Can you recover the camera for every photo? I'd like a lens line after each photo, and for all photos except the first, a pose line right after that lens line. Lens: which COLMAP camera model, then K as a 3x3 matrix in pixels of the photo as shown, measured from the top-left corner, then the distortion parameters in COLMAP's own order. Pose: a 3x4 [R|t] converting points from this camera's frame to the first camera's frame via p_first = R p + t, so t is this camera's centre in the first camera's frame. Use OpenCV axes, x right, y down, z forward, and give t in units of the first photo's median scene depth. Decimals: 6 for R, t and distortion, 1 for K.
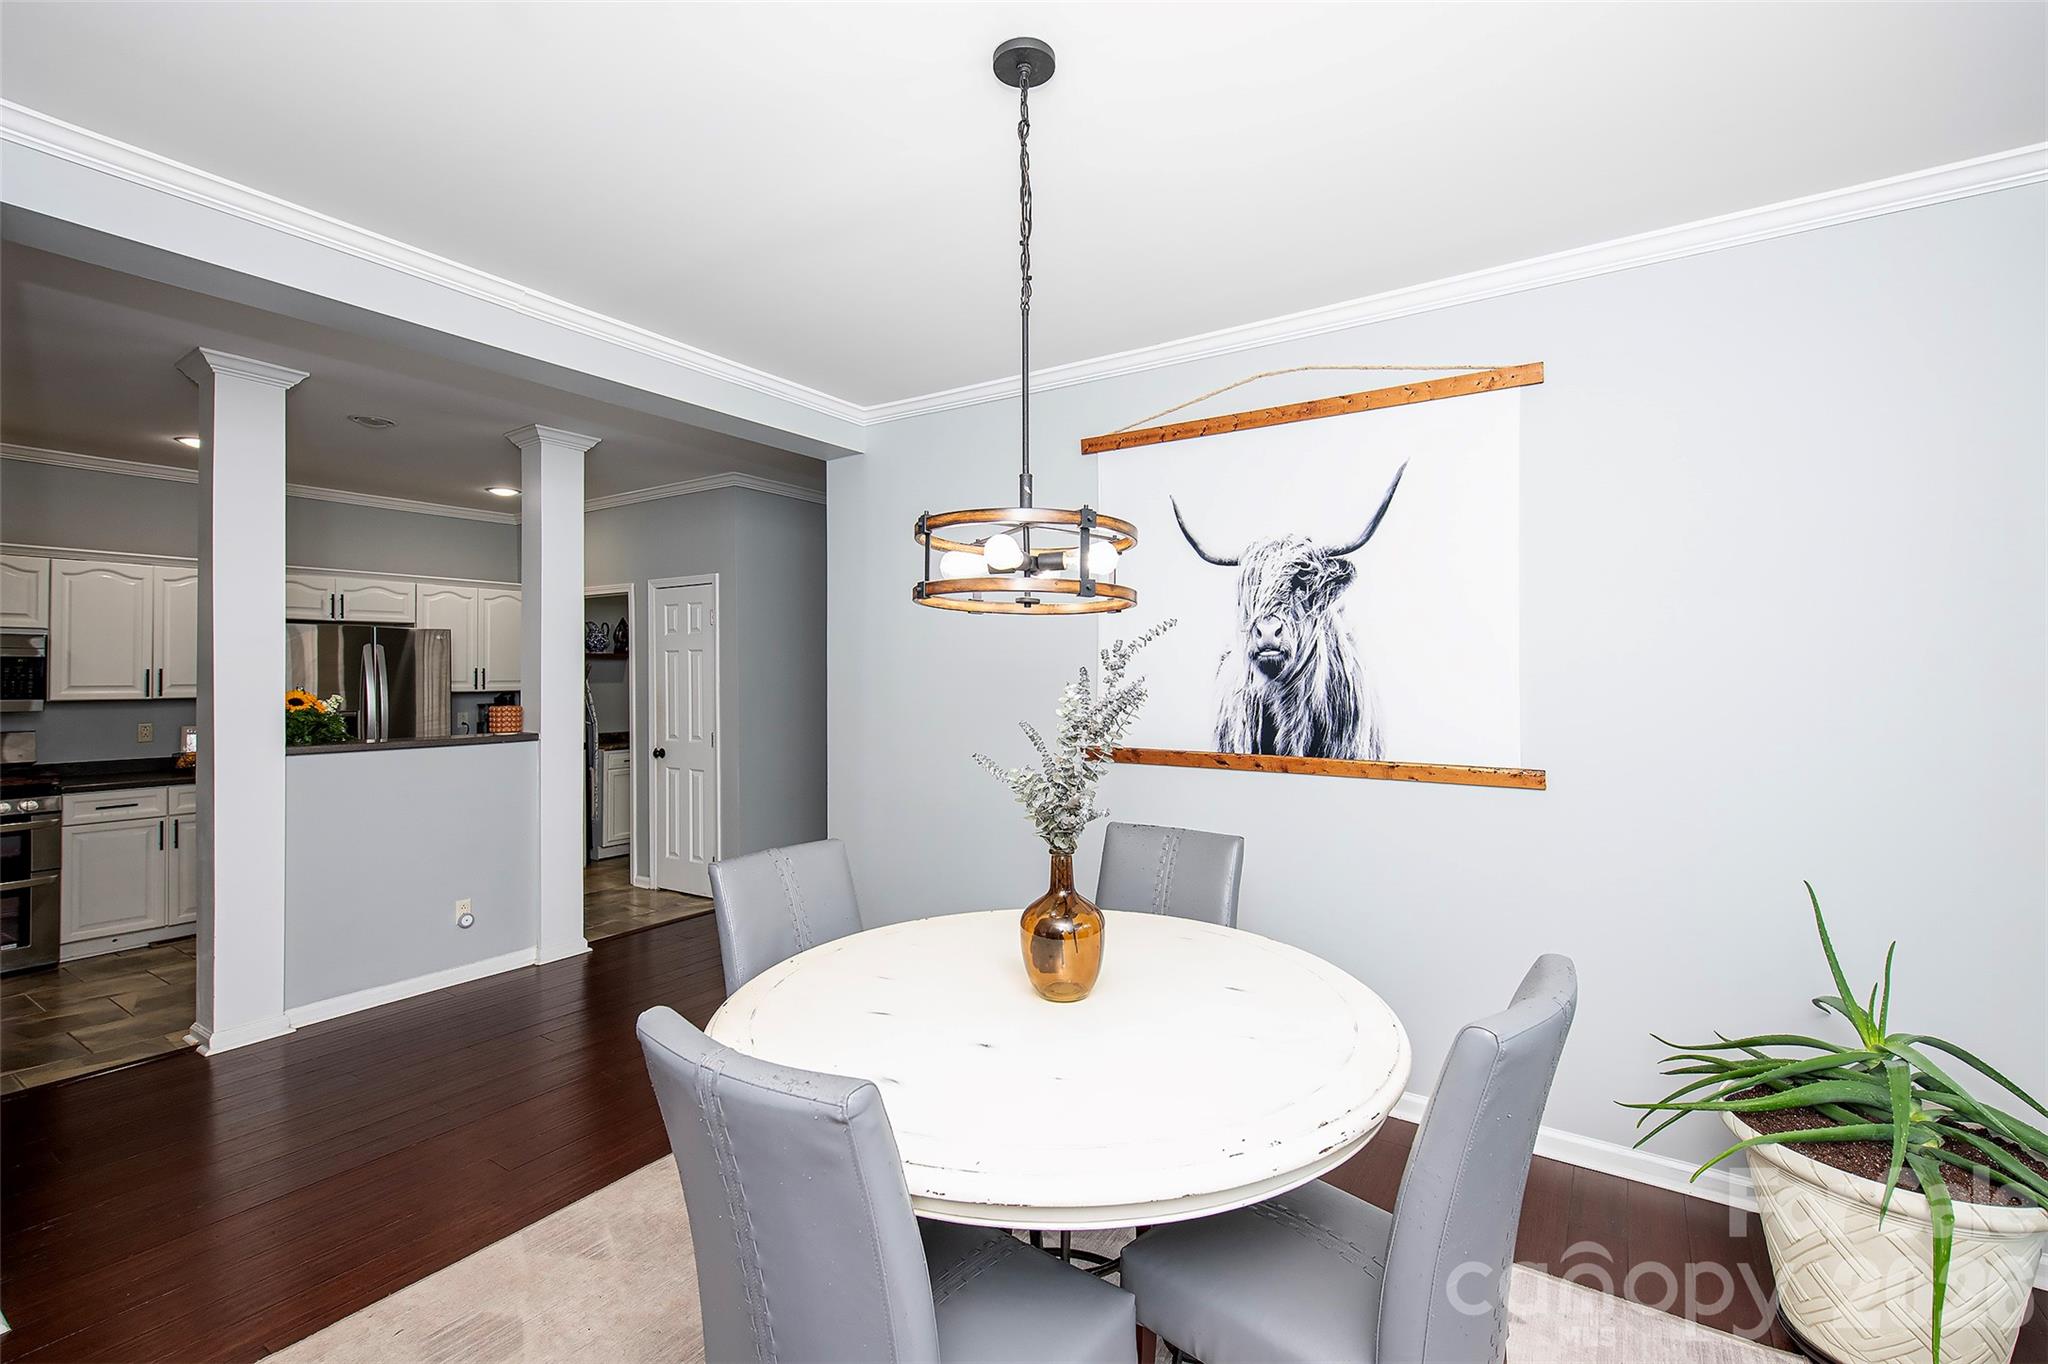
lens RADIAL K [[878.7, 0, 1027.6], [0, 878.7, 669.7], [0, 0, 1]] dist [0.000058, 0.000008]
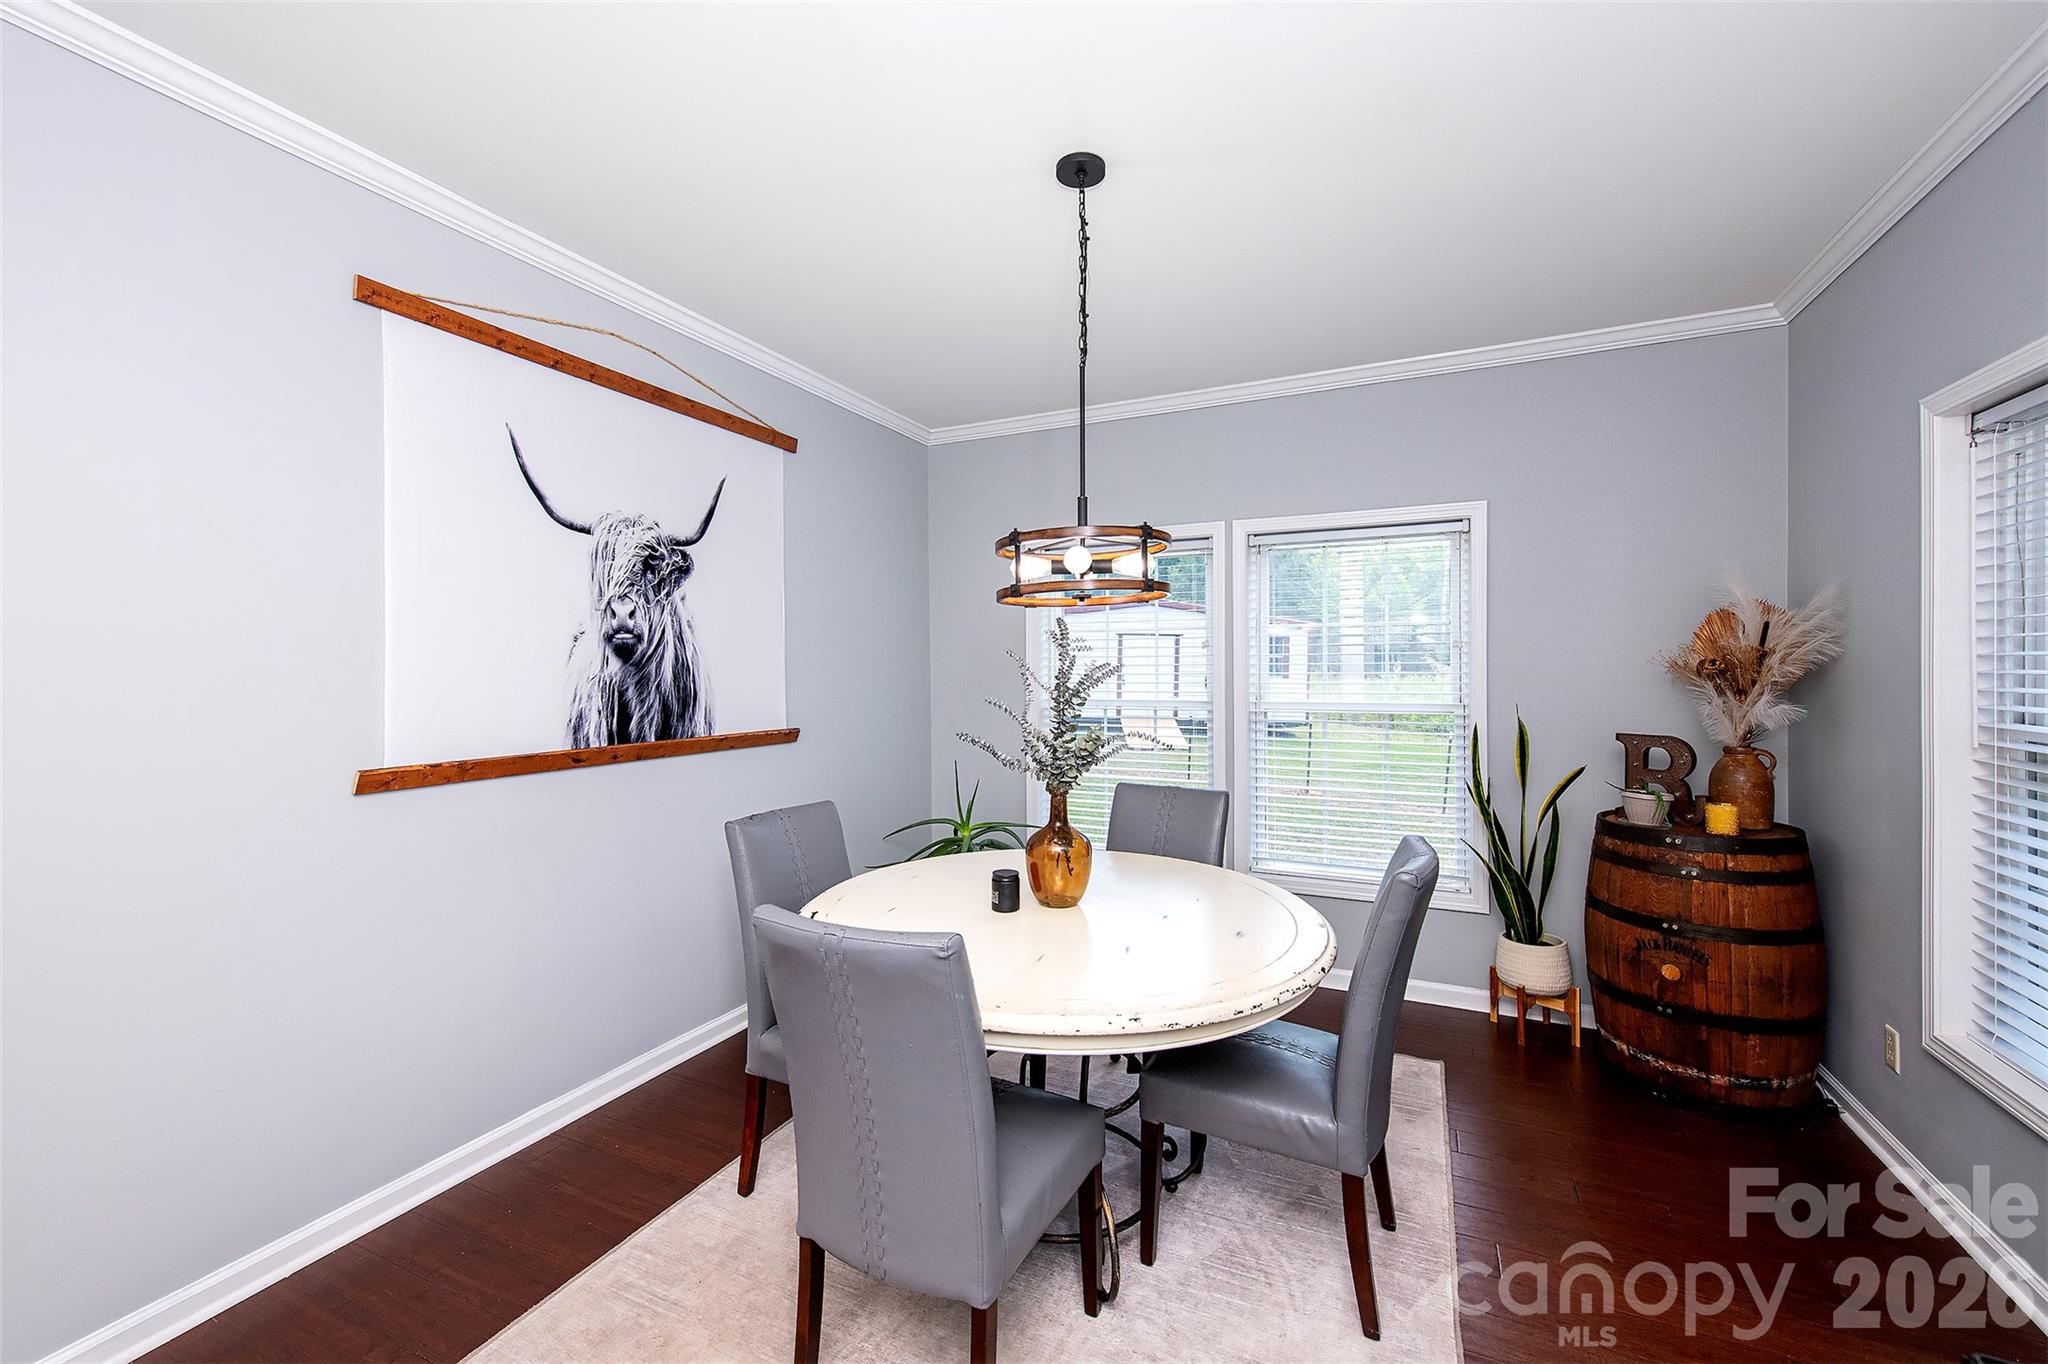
lens RADIAL K [[806.0, 0, 1014.9], [0, 806.0, 680.8], [0, 0, 1]] dist [0.000841, -0.000441]
pose [[-0.127999, -0.012826, 0.991691, -0.640481], [0.003360, 0.999905, 0.013366, 0.019354], [-0.991769, 0.005043, -0.127944, 0.704037]]
